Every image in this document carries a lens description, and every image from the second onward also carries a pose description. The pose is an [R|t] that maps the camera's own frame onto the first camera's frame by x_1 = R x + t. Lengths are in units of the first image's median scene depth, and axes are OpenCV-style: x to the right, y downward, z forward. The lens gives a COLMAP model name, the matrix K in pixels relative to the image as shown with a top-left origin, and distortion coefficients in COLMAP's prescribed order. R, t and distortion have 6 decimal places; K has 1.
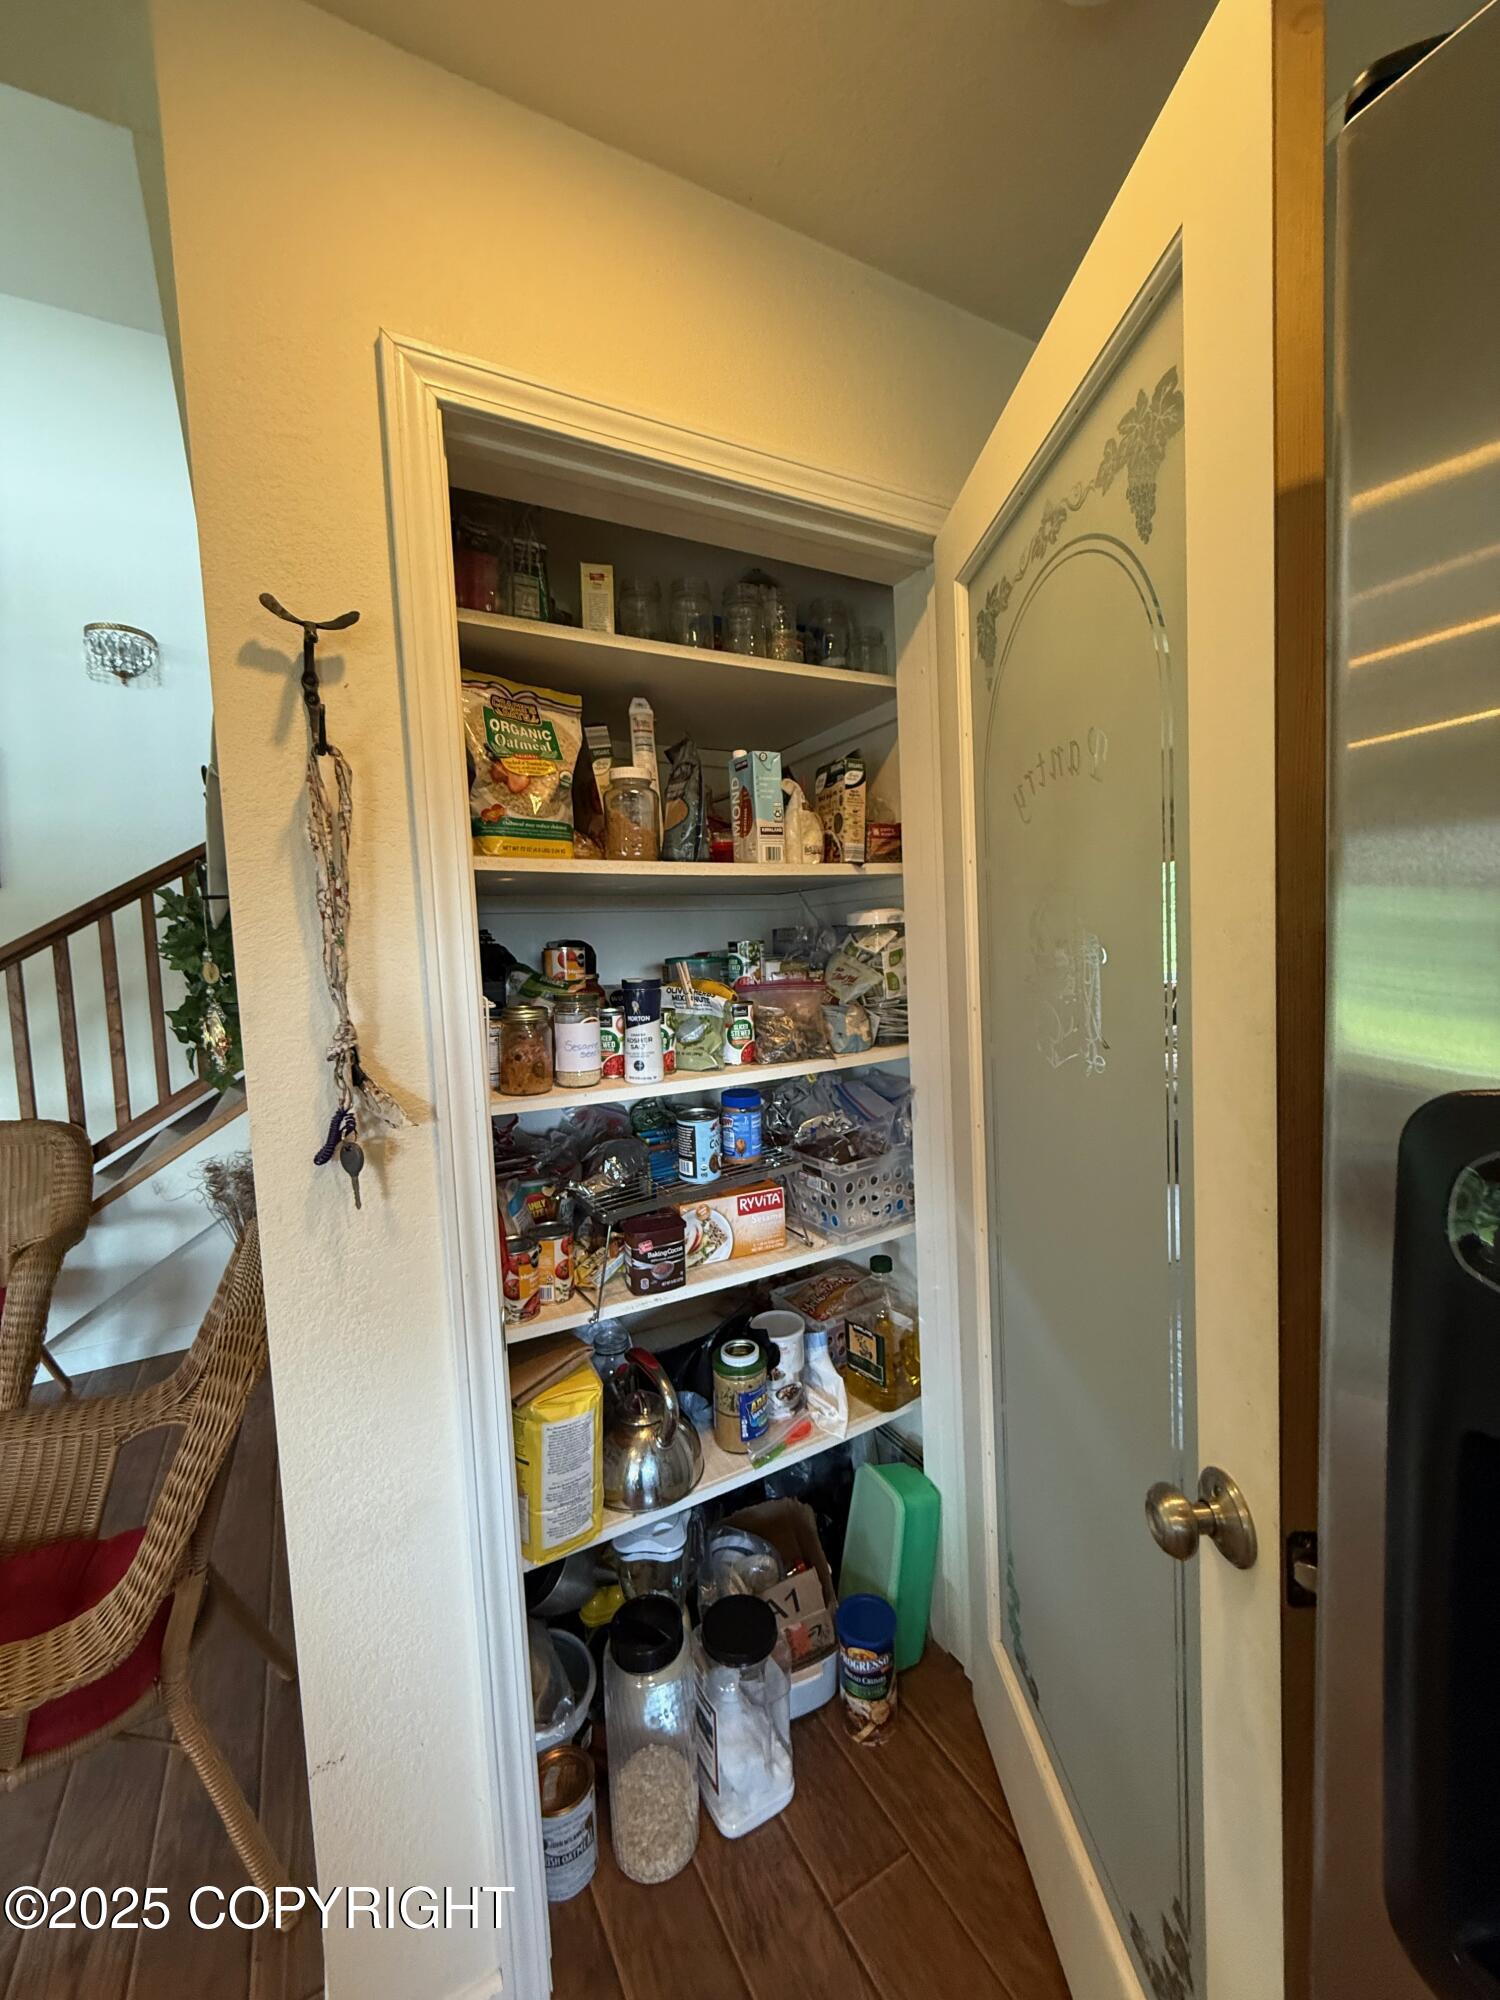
lens RADIAL K [[793.5, 0, 750.0], [0, 793.5, 1000.0], [0, 0, 1]] dist [-0.002171, -0.000340]
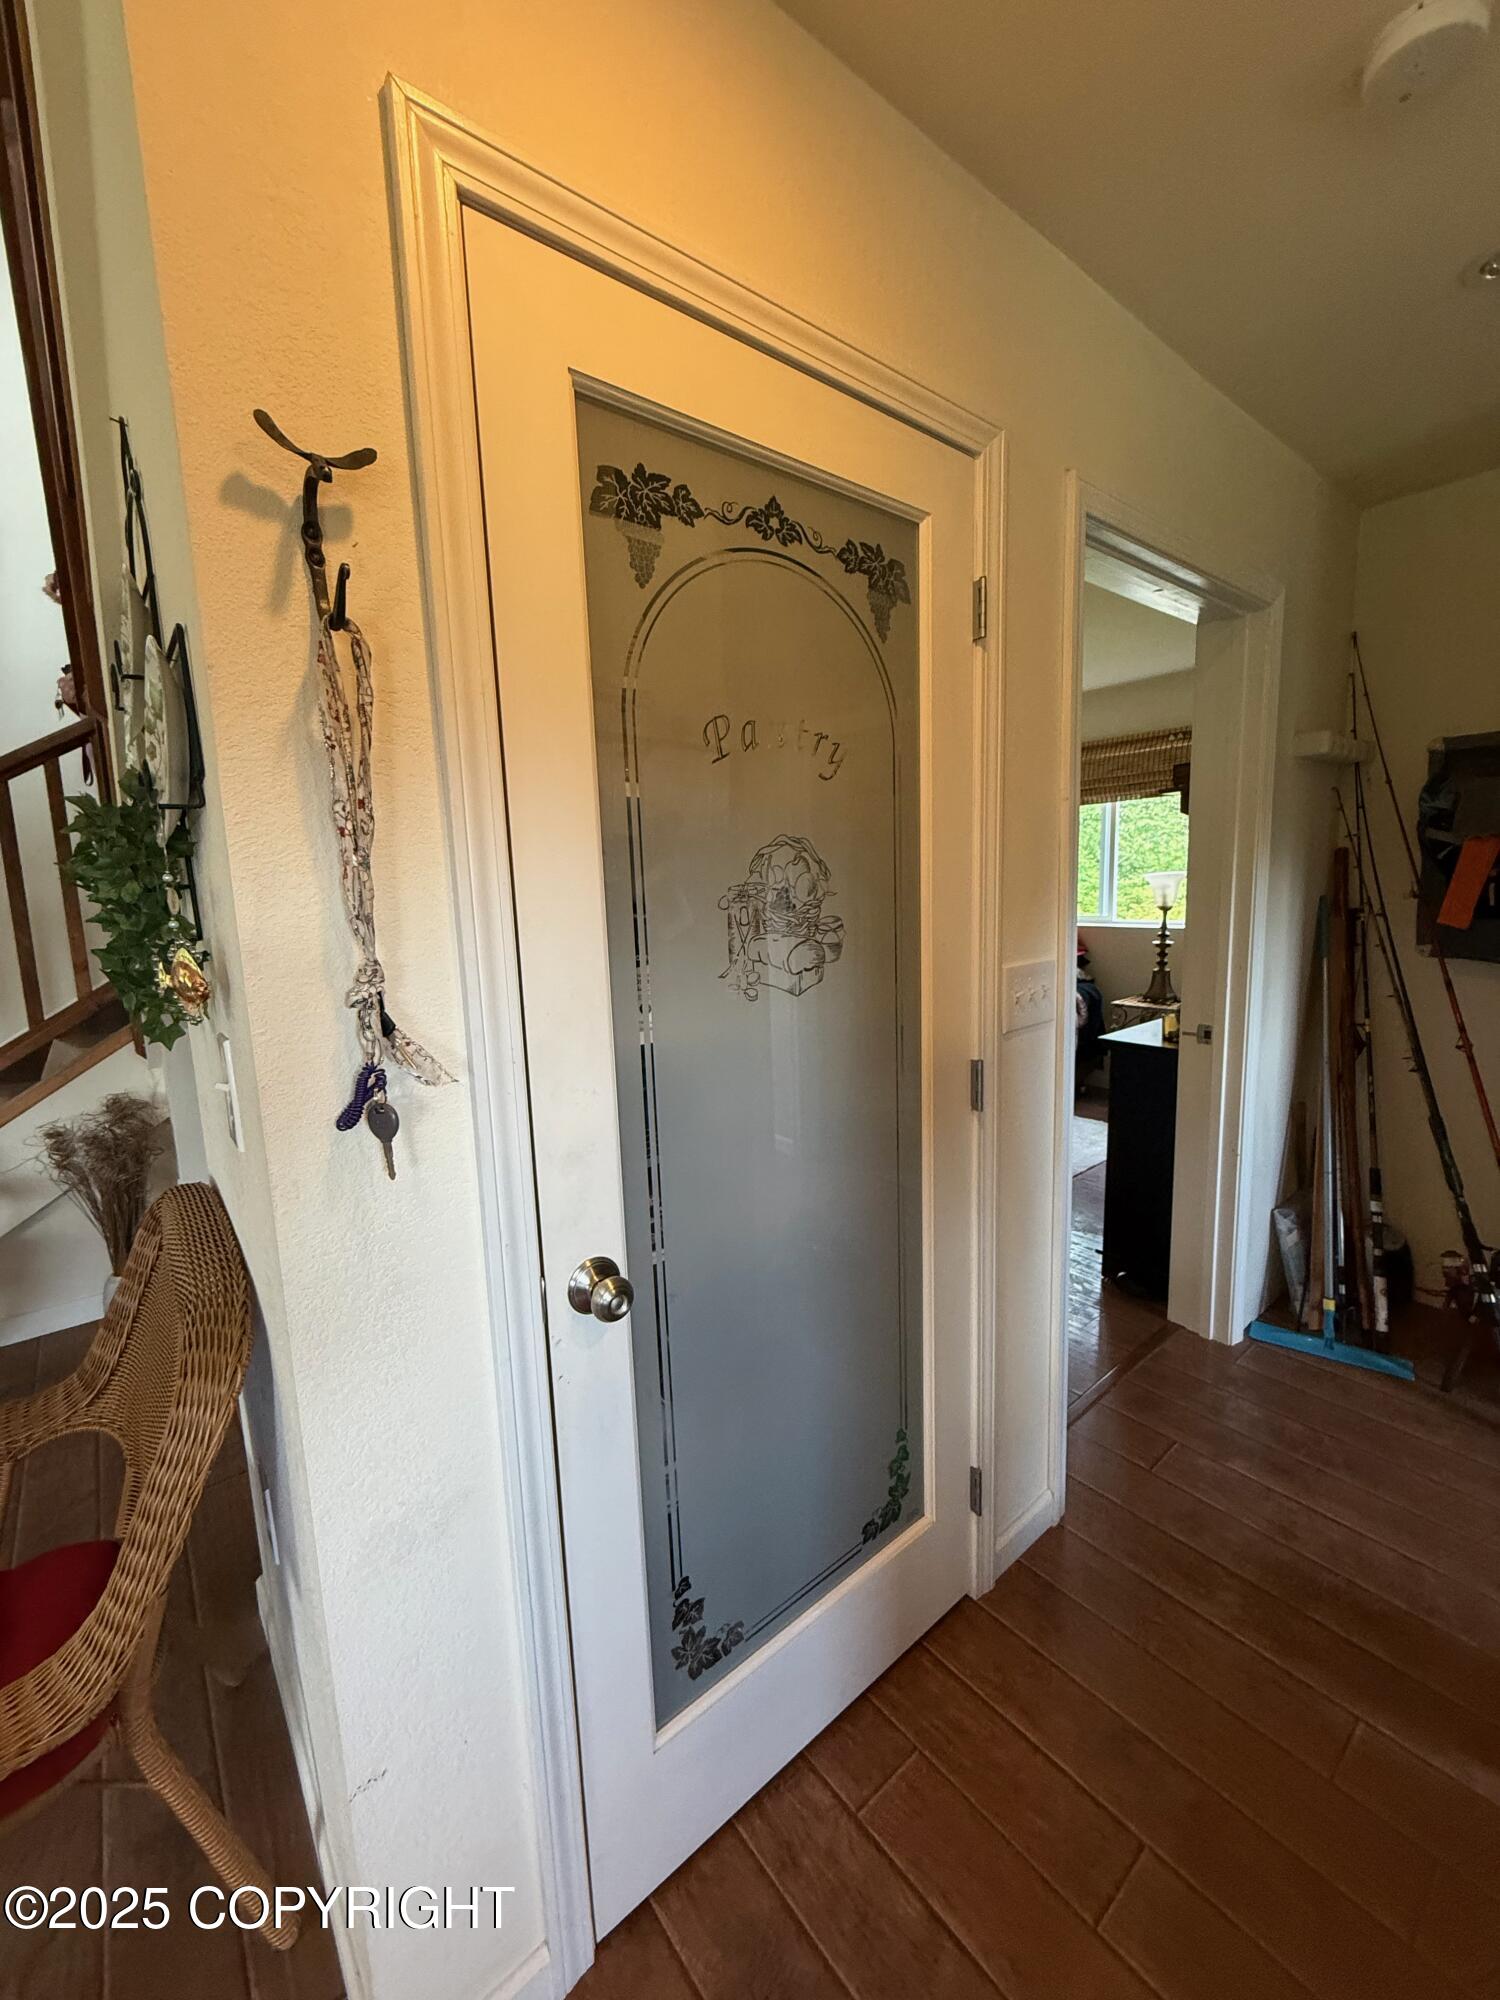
lens RADIAL K [[793.5, 0, 750.0], [0, 793.5, 1000.0], [0, 0, 1]] dist [-0.002171, -0.000340]
pose [[0.984970, -0.010767, 0.172391, -0.255080], [-0.001992, 0.997281, 0.073671, 0.005846], [-0.172715, -0.072908, 0.982270, 0.102459]]
